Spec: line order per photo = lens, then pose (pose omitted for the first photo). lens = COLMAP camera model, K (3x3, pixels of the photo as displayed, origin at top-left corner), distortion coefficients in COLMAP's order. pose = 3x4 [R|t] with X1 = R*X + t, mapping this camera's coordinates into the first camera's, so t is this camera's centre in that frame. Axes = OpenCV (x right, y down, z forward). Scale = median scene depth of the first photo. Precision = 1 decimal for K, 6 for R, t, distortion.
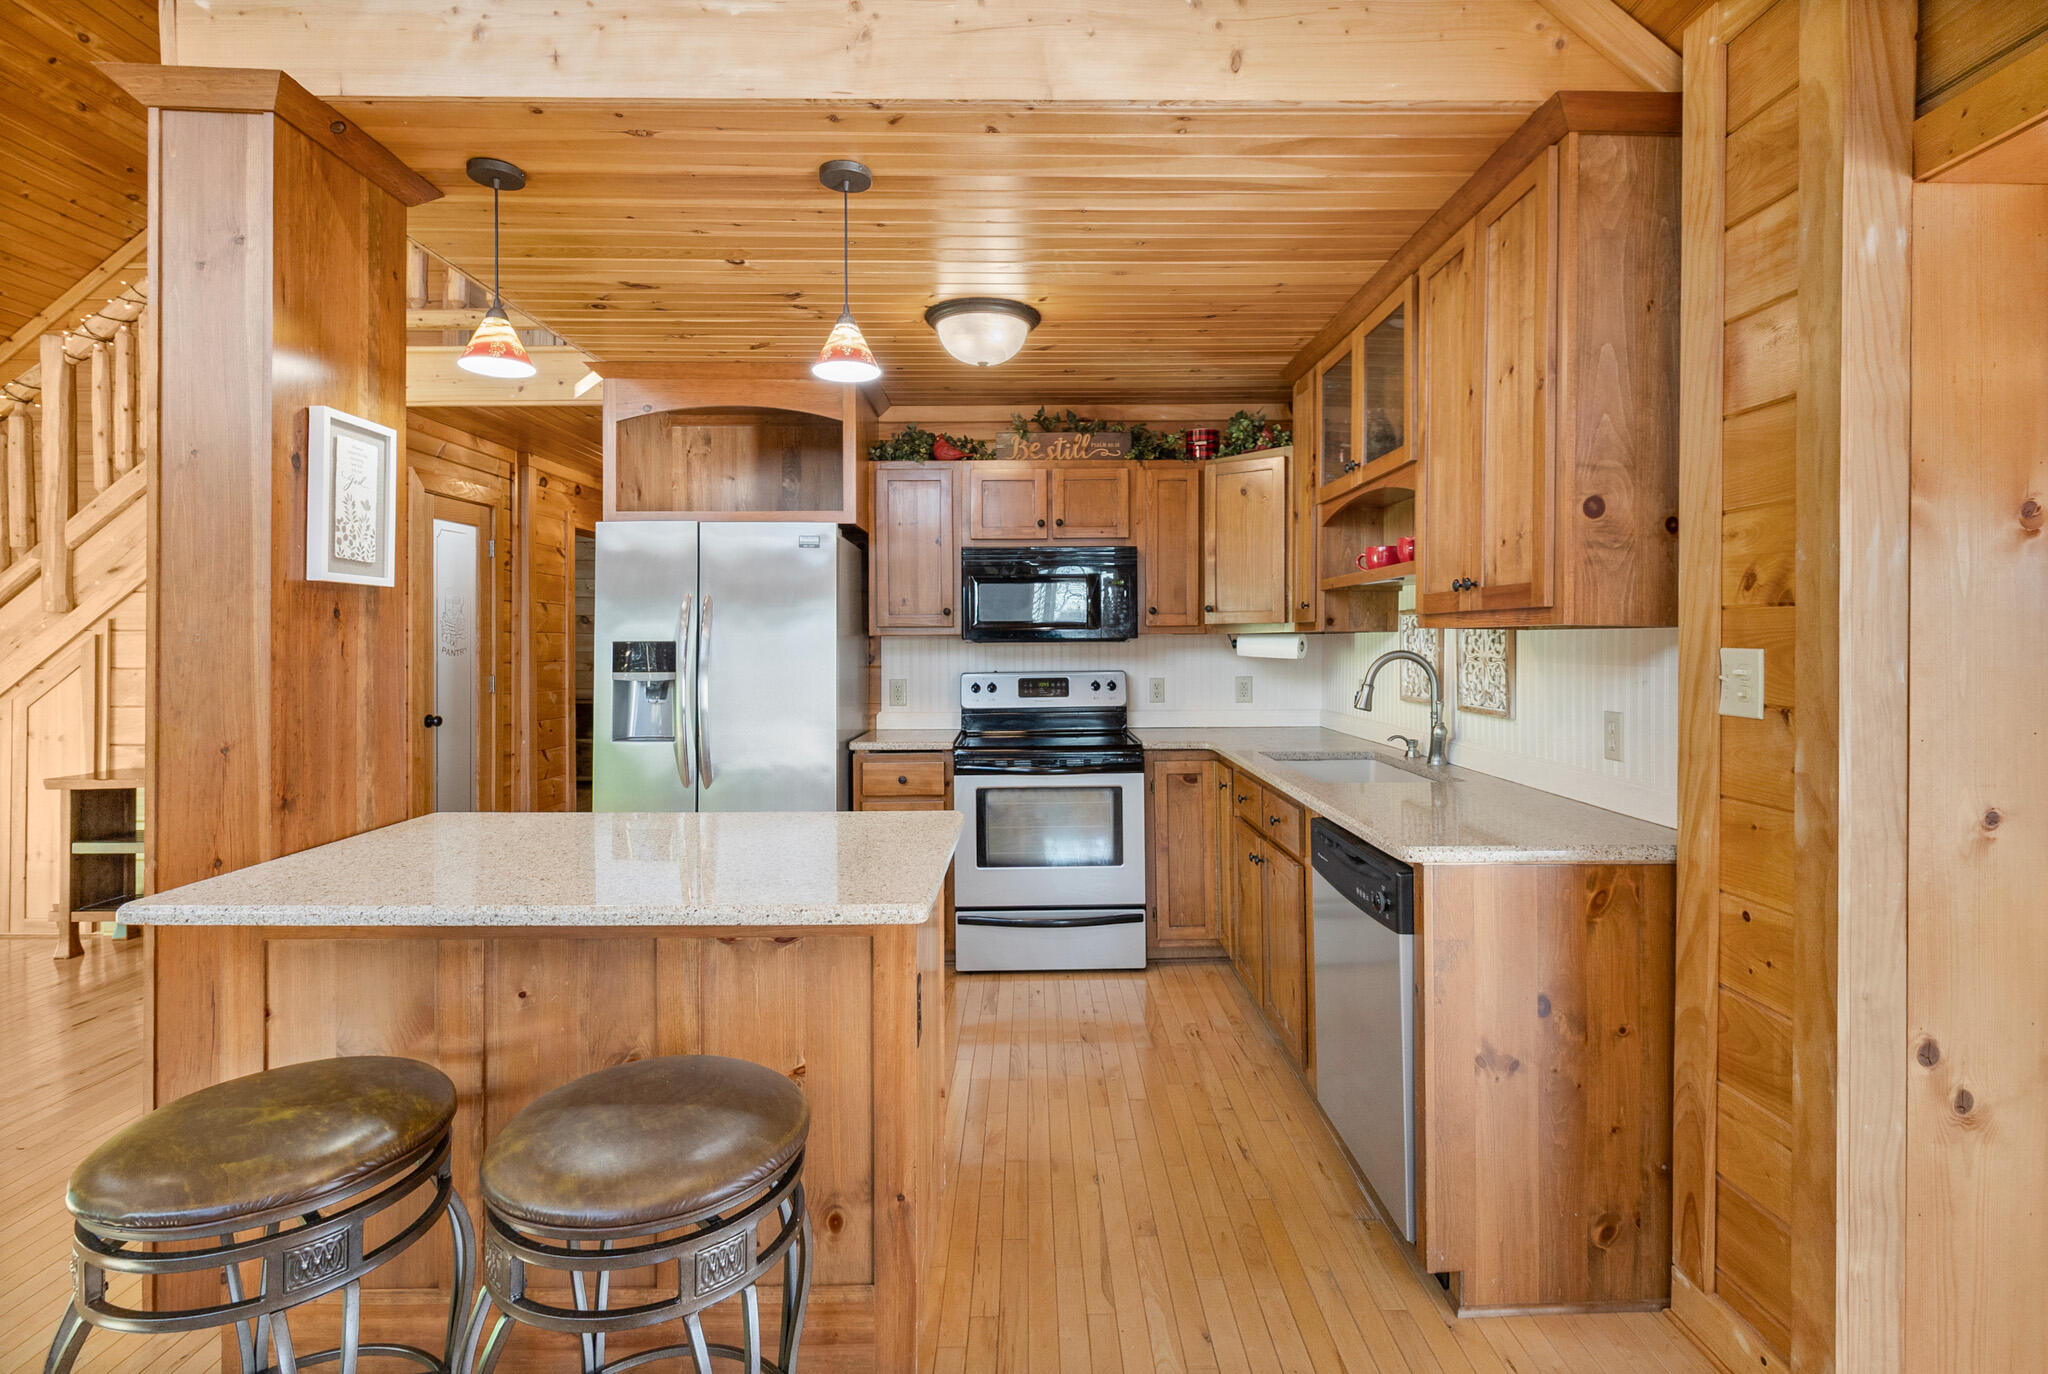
lens RADIAL K [[939.4, 0, 1041.0], [0, 939.4, 642.3], [0, 0, 1]] dist [-0.016904, -0.000874]
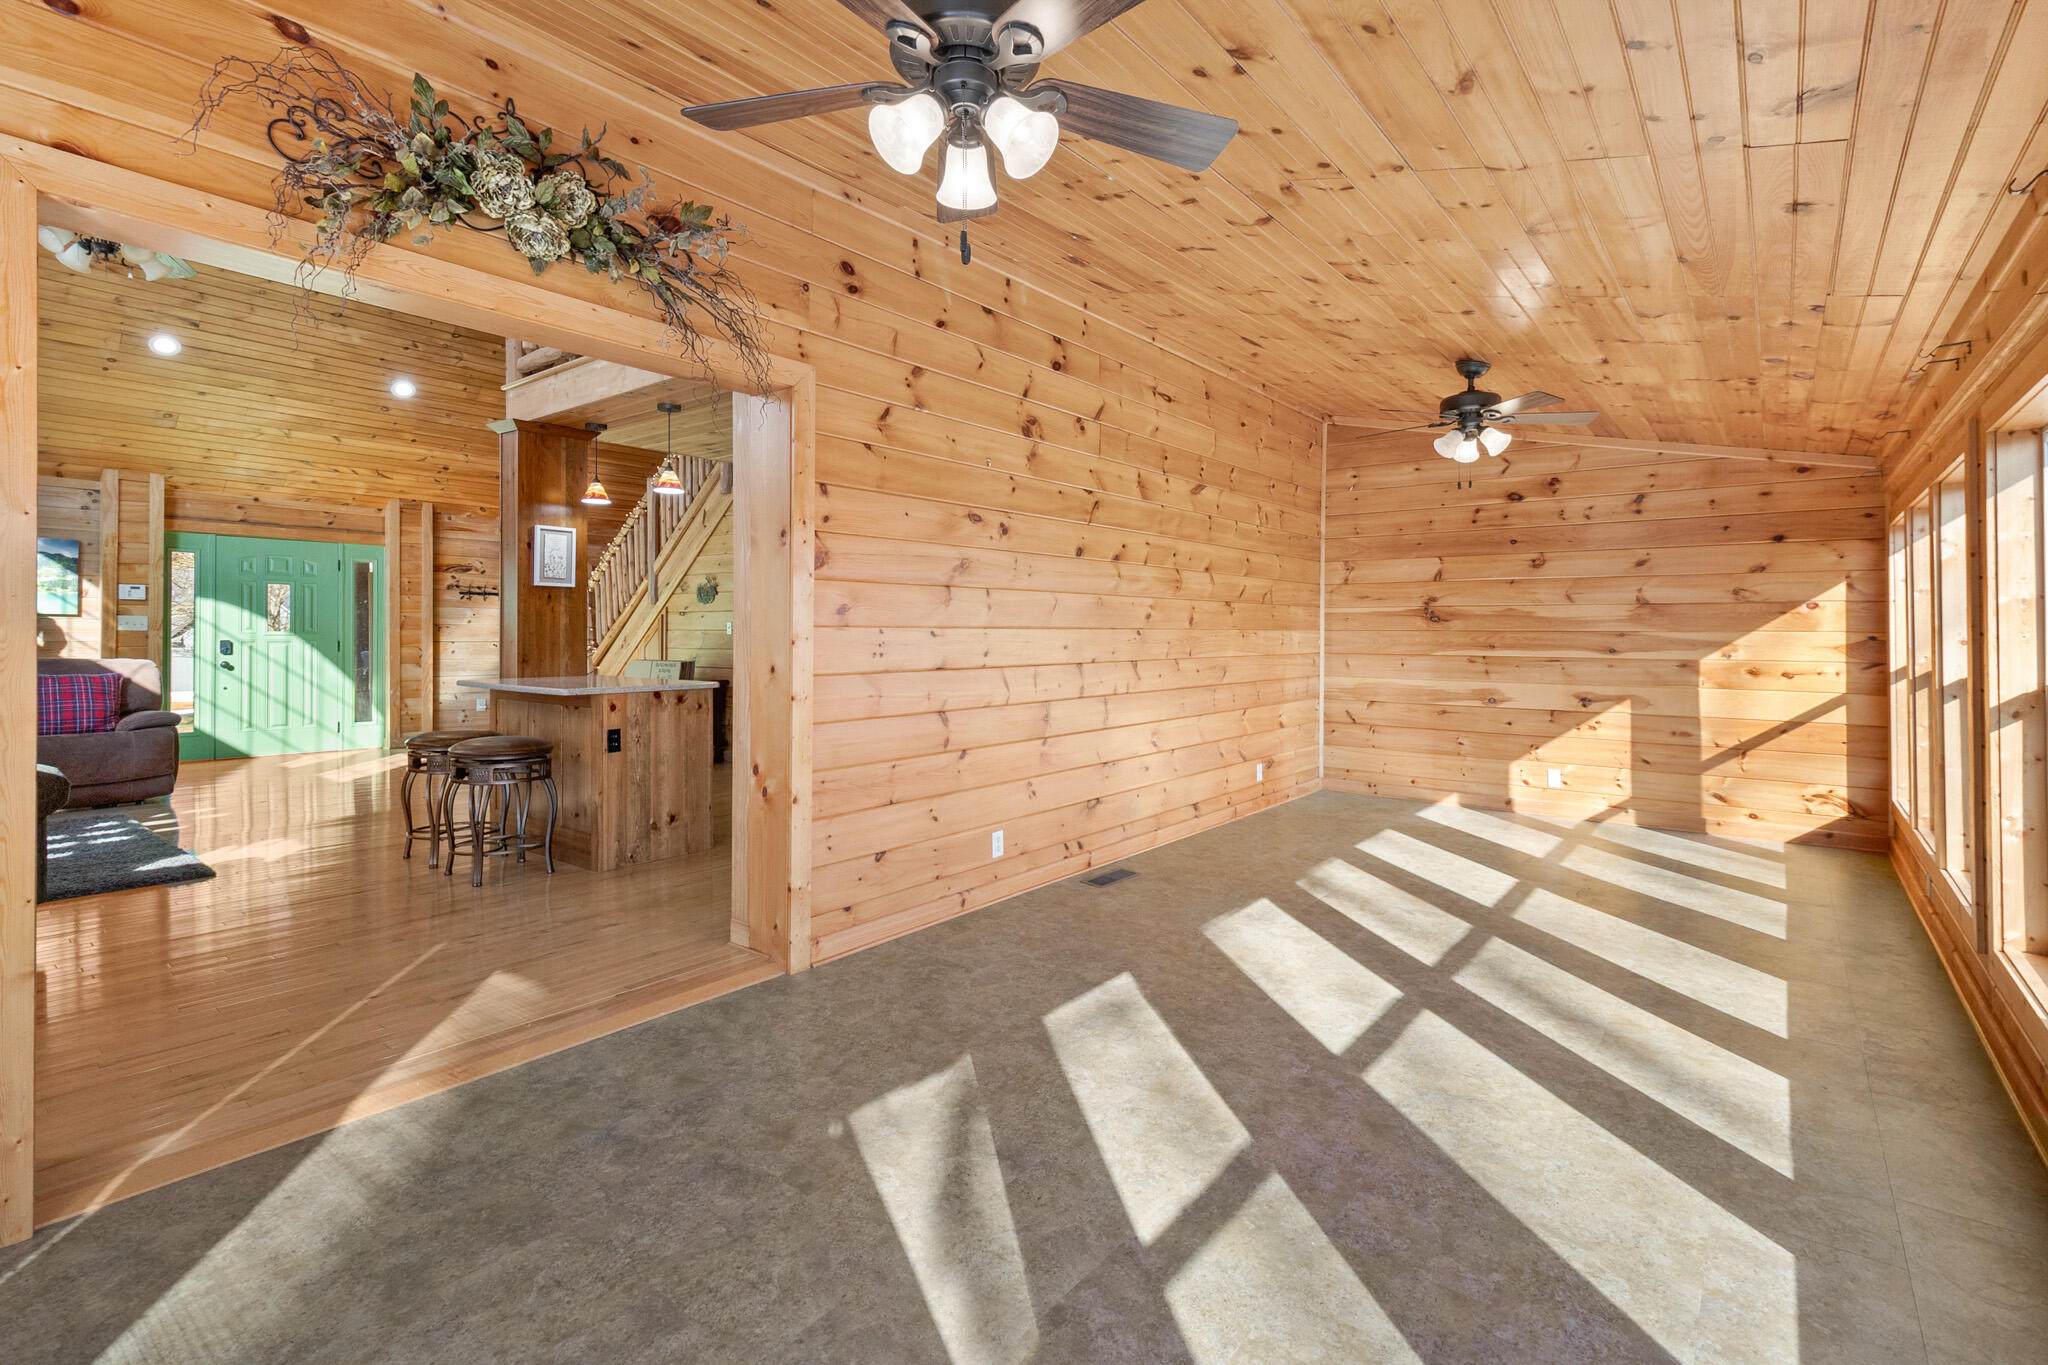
lens RADIAL K [[939.4, 0, 1008.9], [0, 939.4, 629.8], [0, 0, 1]] dist [-0.016904, -0.000874]
pose [[0.772569, -0.004882, -0.634912, 2.270930], [0.000890, 0.999978, -0.006607, 0.095859], [0.634930, 0.004539, 0.772556, -0.328855]]
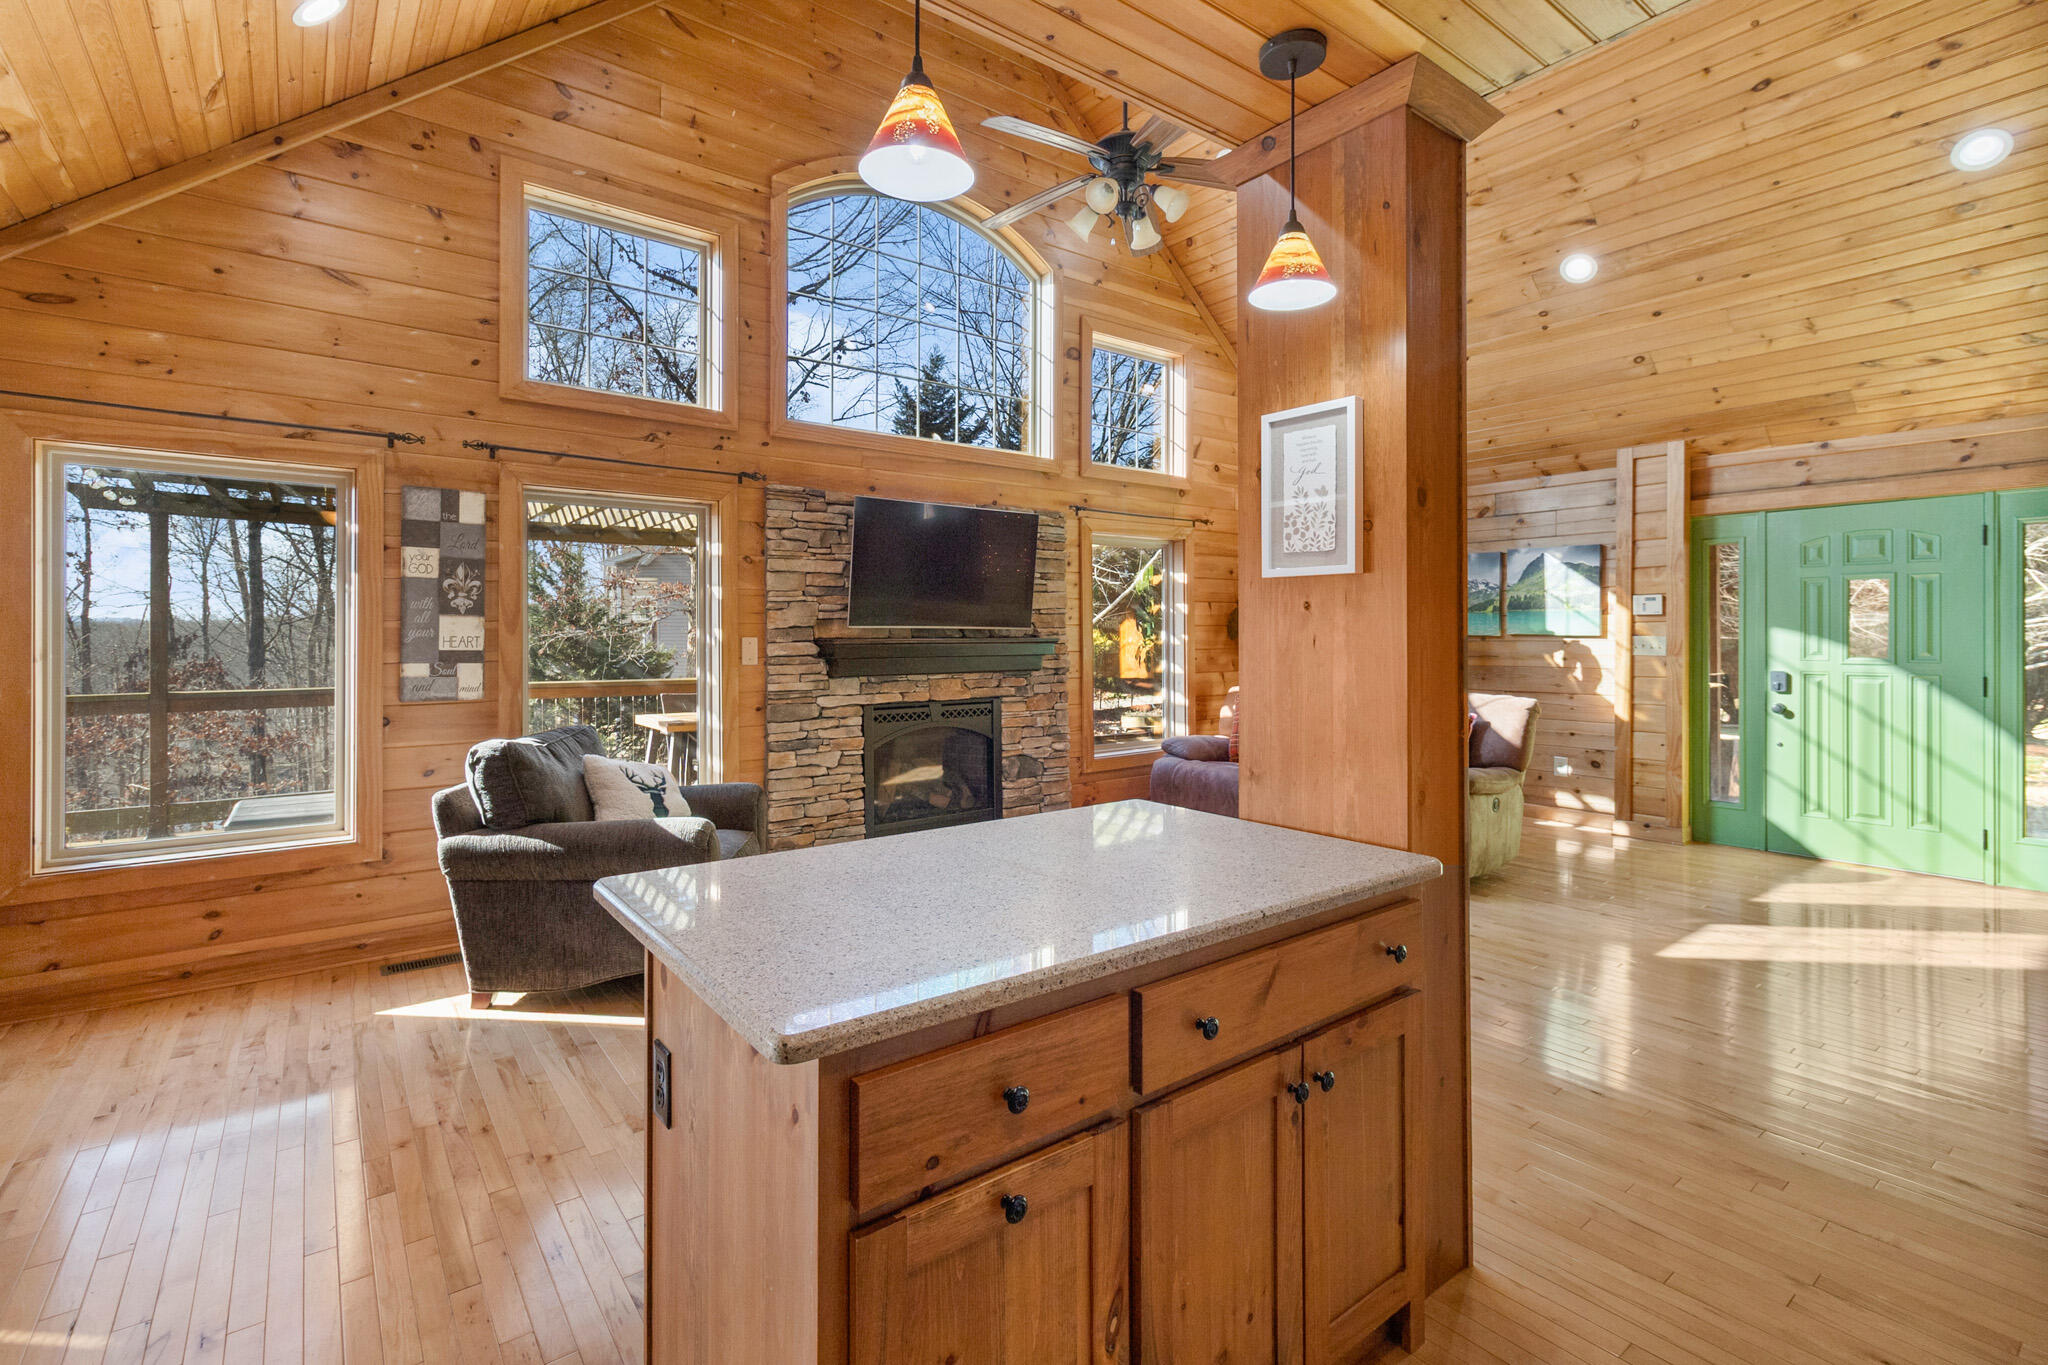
lens RADIAL K [[939.4, 0, 1011.6], [0, 939.4, 640.1], [0, 0, 1]] dist [-0.016904, -0.000874]
pose [[-0.810882, 0.002402, -0.585205, 0.100331], [0.002627, 0.999996, 0.000464, 0.003770], [0.585204, -0.001161, -0.810885, 1.750160]]
